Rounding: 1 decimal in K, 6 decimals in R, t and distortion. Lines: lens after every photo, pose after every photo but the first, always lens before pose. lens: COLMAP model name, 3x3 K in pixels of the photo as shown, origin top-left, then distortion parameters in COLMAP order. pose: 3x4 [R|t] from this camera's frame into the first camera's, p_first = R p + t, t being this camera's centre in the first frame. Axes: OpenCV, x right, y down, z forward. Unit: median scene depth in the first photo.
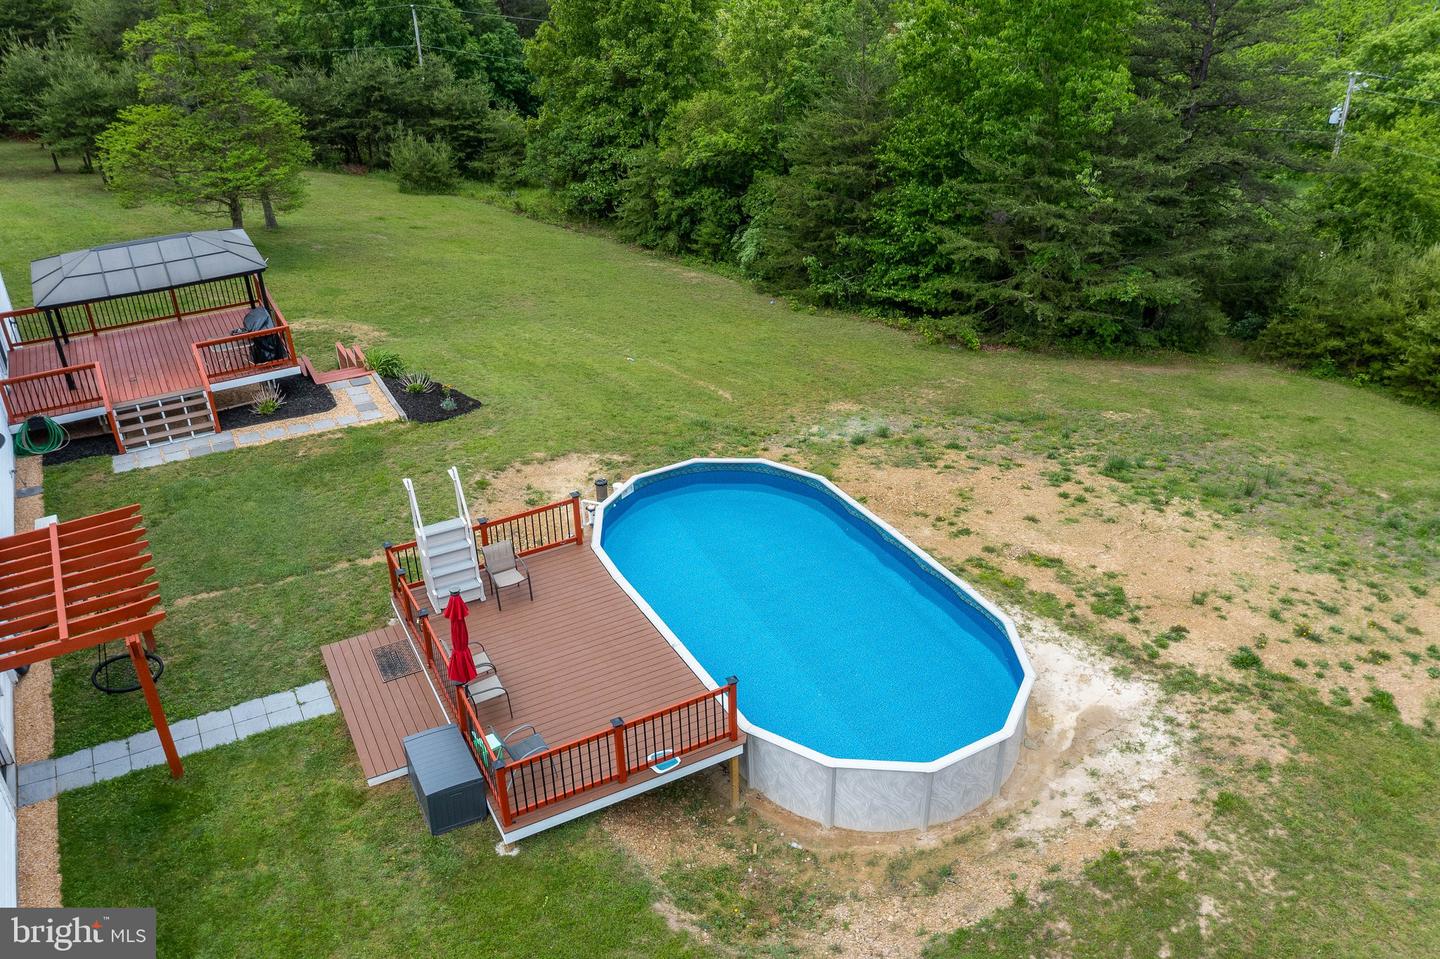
lens RADIAL K [[1143.0, 0, 716.9], [0, 1143.0, 477.0], [0, 0, 1]] dist [-0.018526, 0.011442]
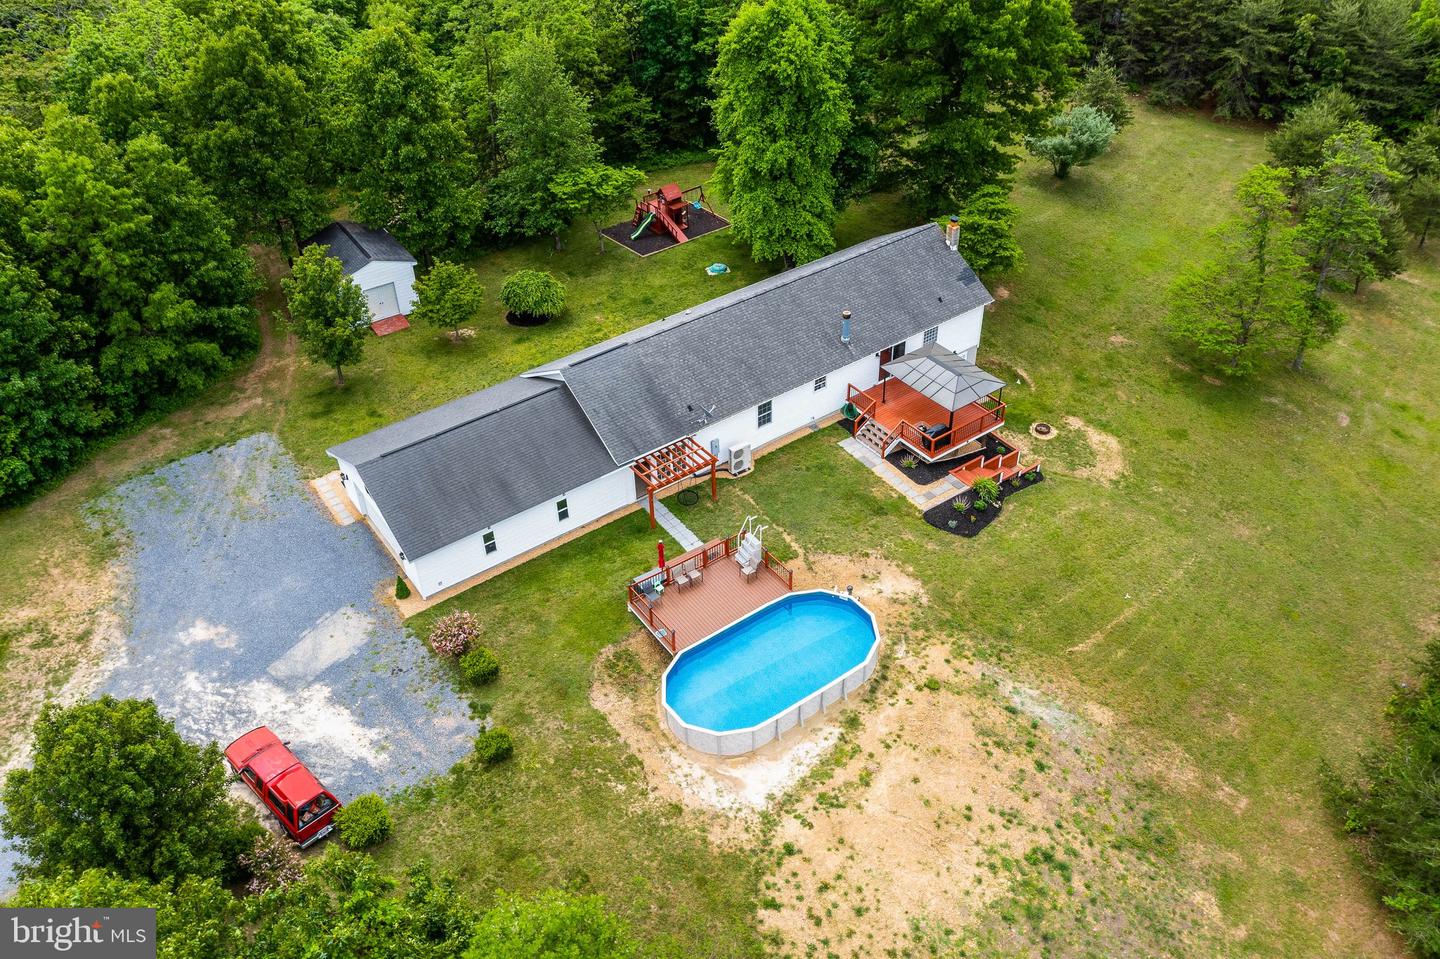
lens RADIAL K [[1143.0, 0, 723.7], [0, 1143.0, 477.3], [0, 0, 1]] dist [-0.018526, 0.011442]
pose [[0.123791, 0.631349, -0.765555, 0.770091], [-0.463825, 0.718838, 0.517821, -0.639809], [0.877235, 0.290982, 0.381821, -0.040472]]
